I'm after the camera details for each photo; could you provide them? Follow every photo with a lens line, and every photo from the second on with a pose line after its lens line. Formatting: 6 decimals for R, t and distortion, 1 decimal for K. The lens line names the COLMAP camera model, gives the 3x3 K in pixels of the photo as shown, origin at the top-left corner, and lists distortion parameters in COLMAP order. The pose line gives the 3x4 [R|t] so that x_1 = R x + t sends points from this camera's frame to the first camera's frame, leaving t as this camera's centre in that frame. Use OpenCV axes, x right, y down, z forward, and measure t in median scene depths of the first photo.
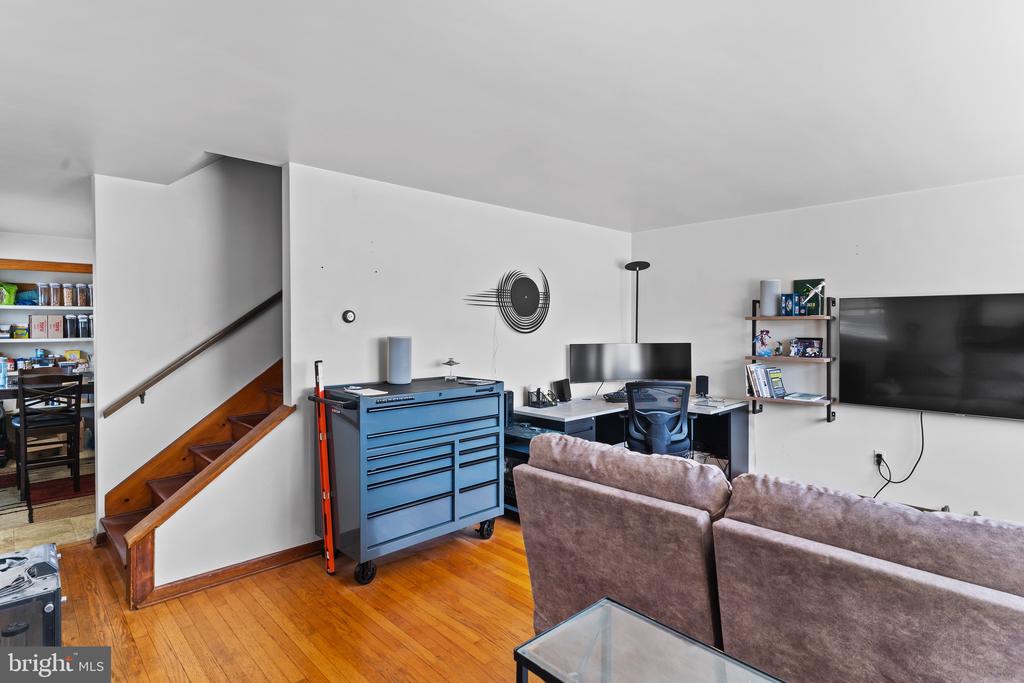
lens RADIAL K [[531.1, 0, 516.7], [0, 531.1, 335.7], [0, 0, 1]] dist [0.005219, 0.000820]
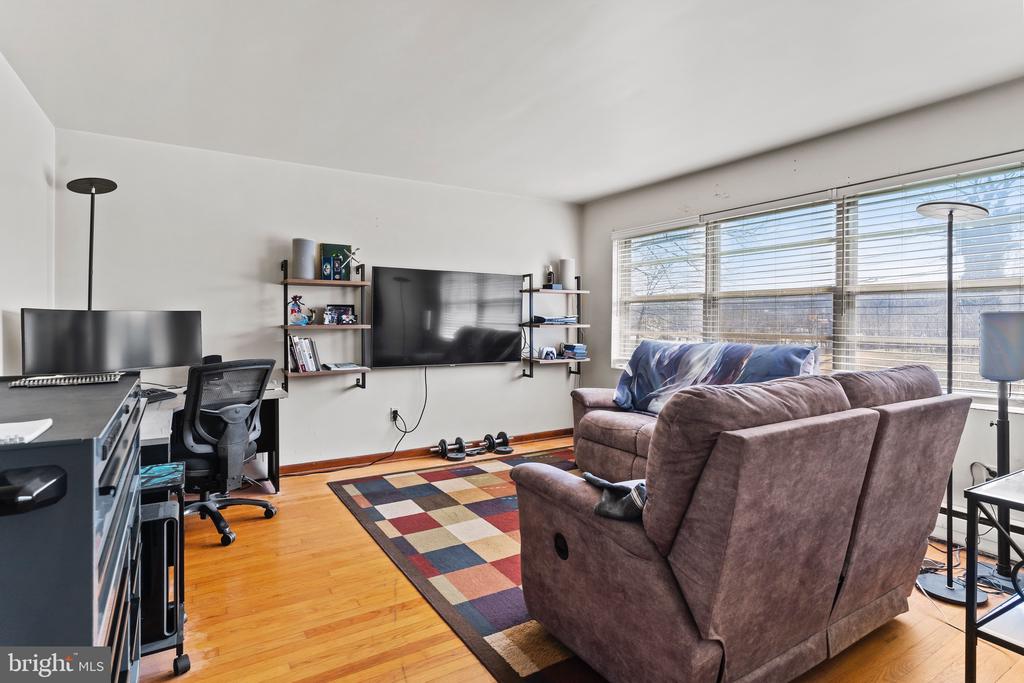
lens RADIAL K [[531.1, 0, 501.4], [0, 531.1, 322.9], [0, 0, 1]] dist [0.005219, 0.000820]
pose [[0.228030, -0.004430, 0.973644, -0.318081], [0.018485, 0.999829, 0.000220, 0.041082], [-0.973479, 0.017947, 0.228073, 0.491370]]
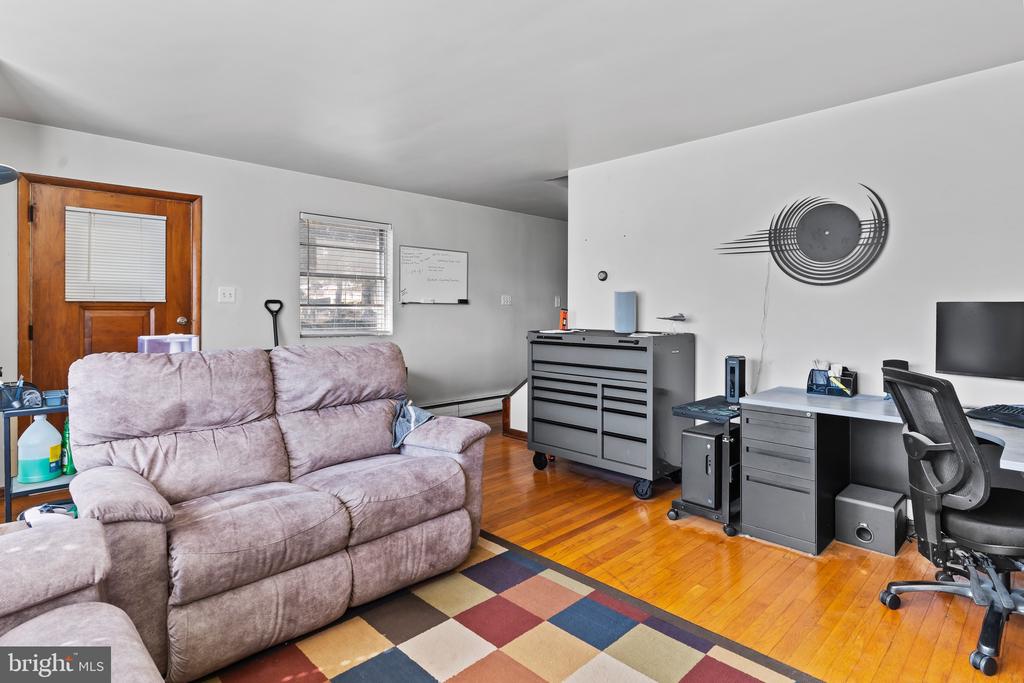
lens RADIAL K [[531.1, 0, 504.0], [0, 531.1, 310.0], [0, 0, 1]] dist [0.005219, 0.000820]
pose [[-0.000681, 0.001557, -0.999999, 0.732848], [-0.021824, 0.999761, 0.001571, 0.036527], [0.999762, 0.021825, -0.000646, 0.604950]]
